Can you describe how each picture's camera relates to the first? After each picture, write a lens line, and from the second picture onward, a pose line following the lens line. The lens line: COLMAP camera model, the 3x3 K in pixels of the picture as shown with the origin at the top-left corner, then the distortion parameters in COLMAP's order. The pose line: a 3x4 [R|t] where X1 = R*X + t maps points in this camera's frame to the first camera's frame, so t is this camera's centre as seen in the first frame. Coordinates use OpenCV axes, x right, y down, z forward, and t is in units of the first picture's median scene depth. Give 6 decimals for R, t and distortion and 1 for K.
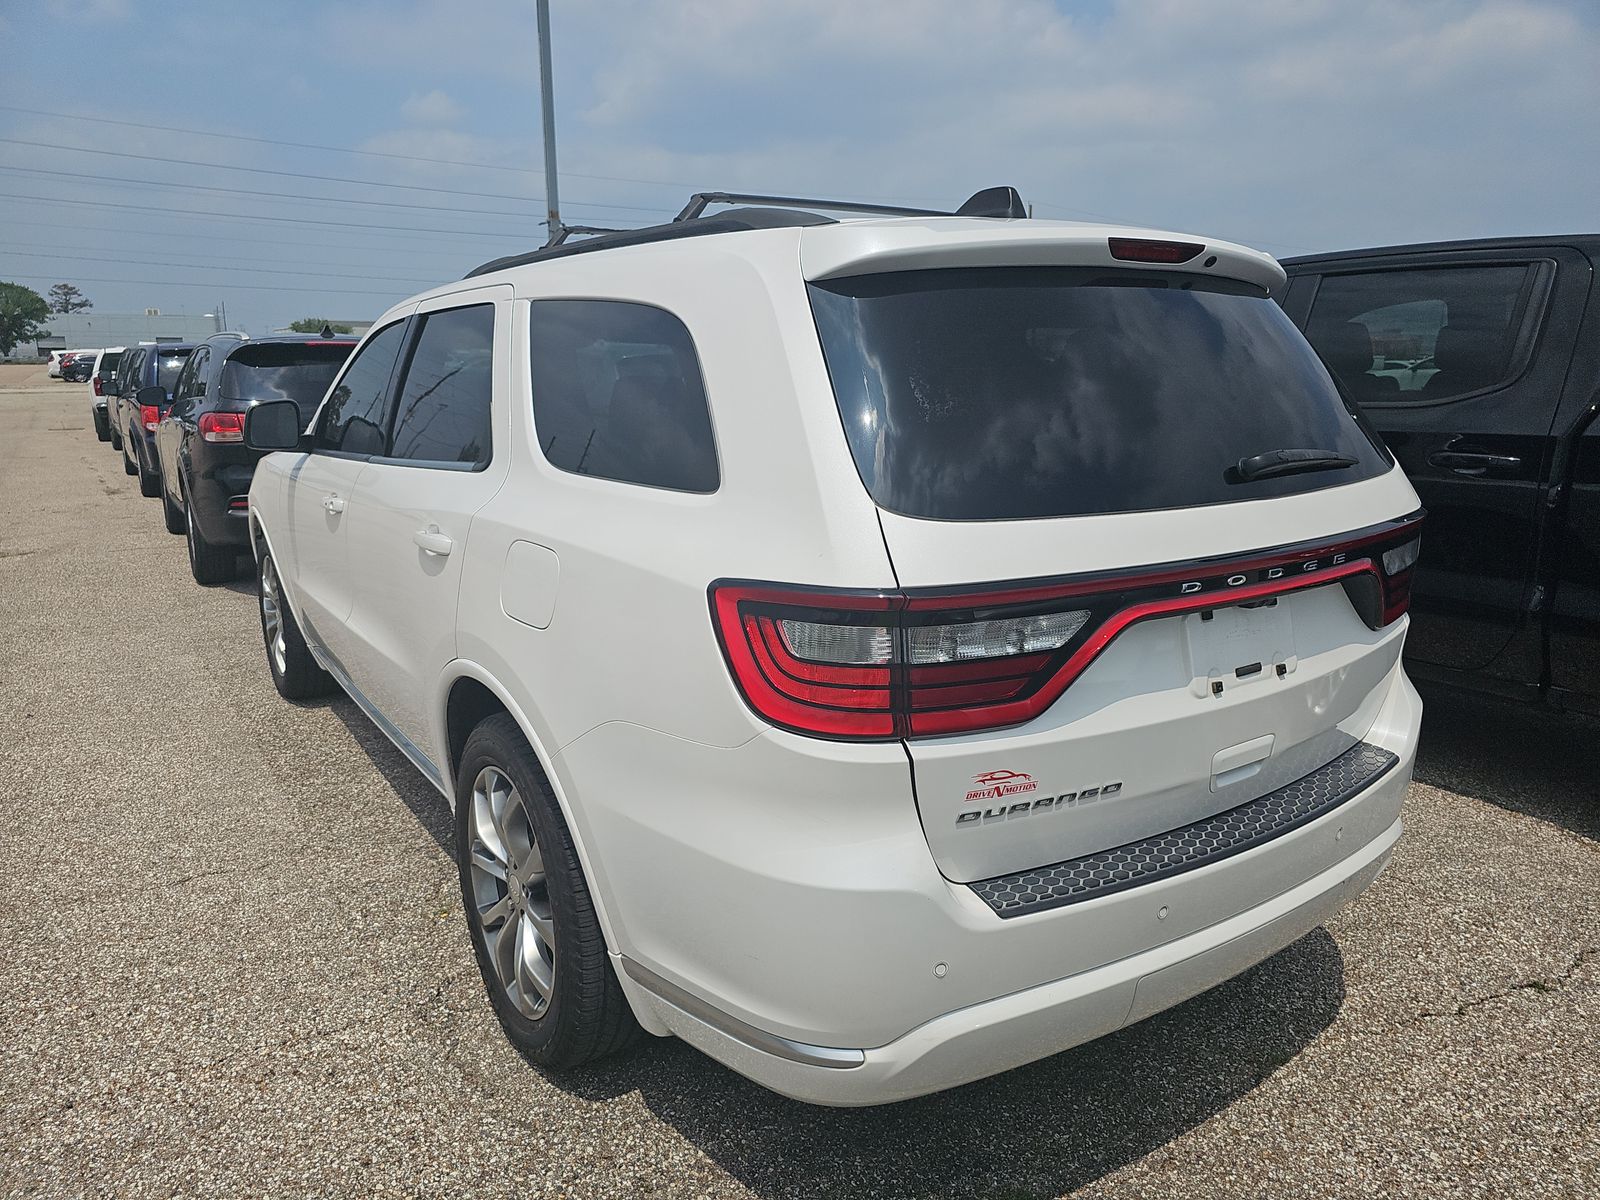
lens RADIAL K [[1069.9, 0, 799.3], [0, 1069.9, 594.9], [0, 0, 1]] dist [0.025153, -0.018577]
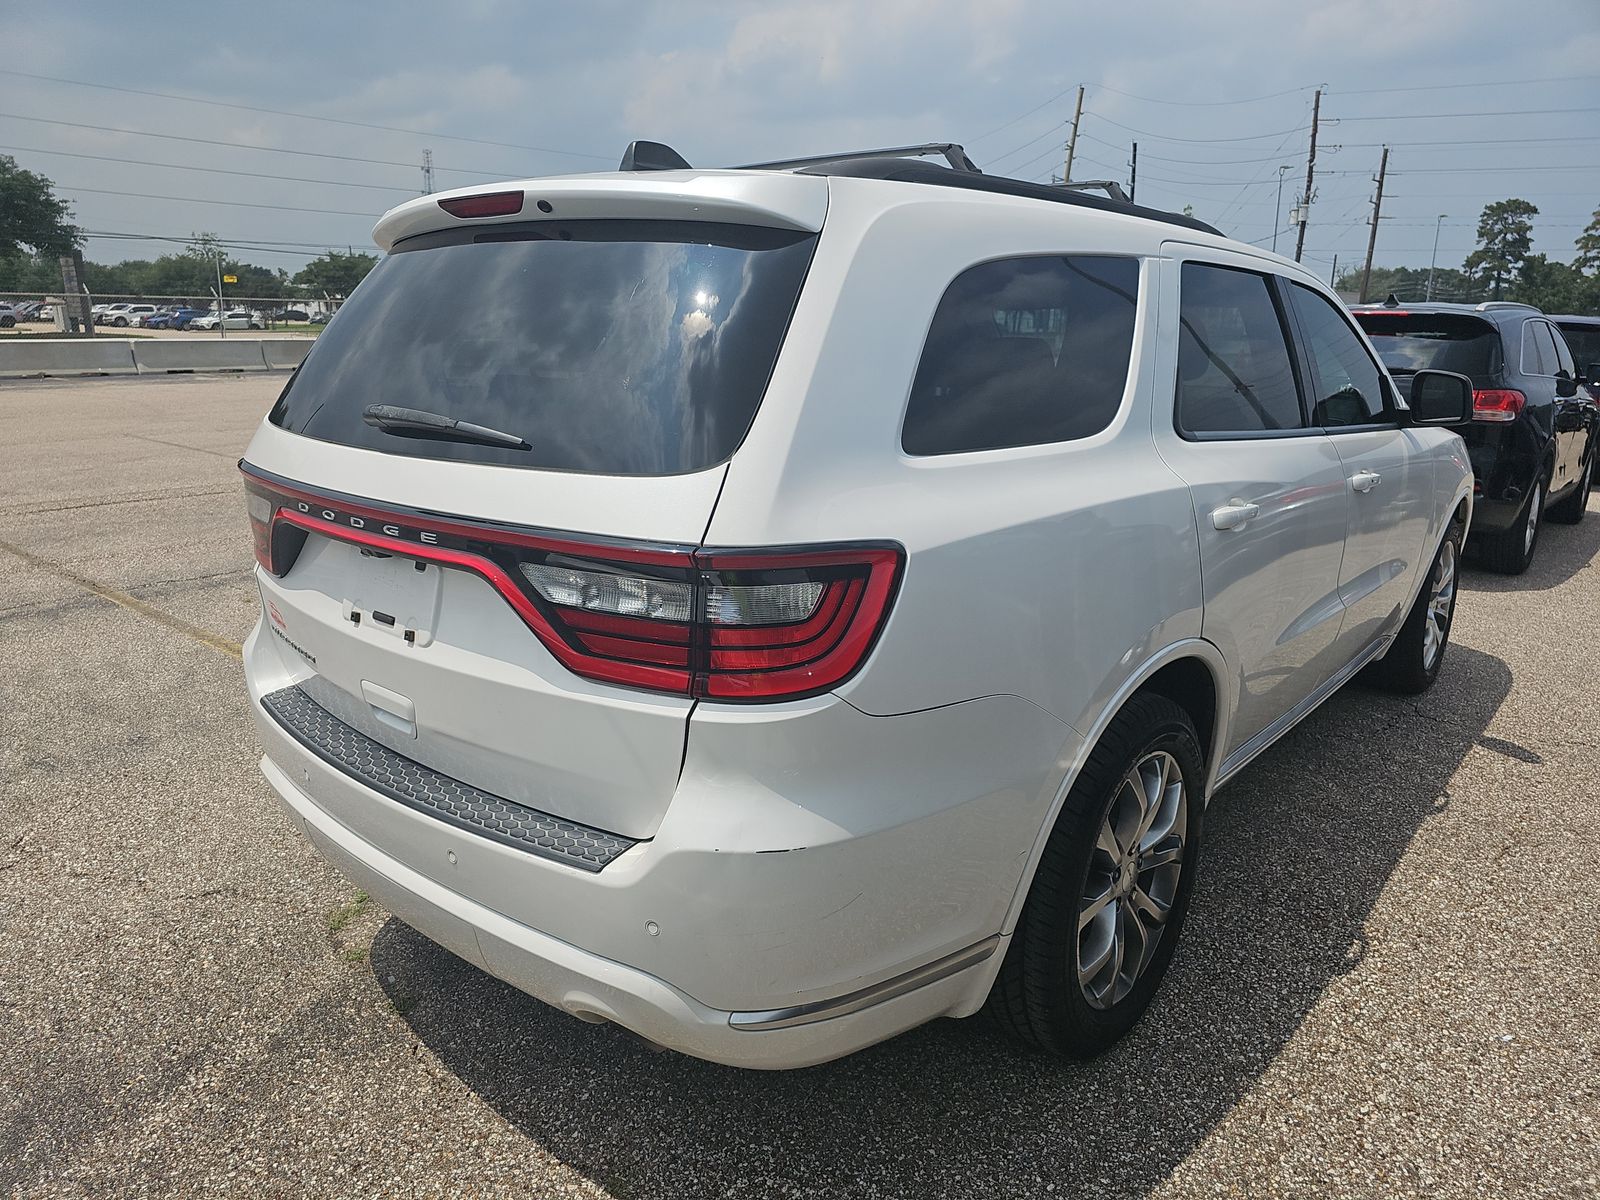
lens RADIAL K [[1069.9, 0, 799.3], [0, 1069.9, 605.0], [0, 0, 1]] dist [0.025153, -0.018577]
pose [[0.260437, 0.243461, -0.934291, 1.380616], [-0.224690, 0.956399, 0.186589, -0.208201], [0.938982, 0.161332, 0.303785, 0.991887]]
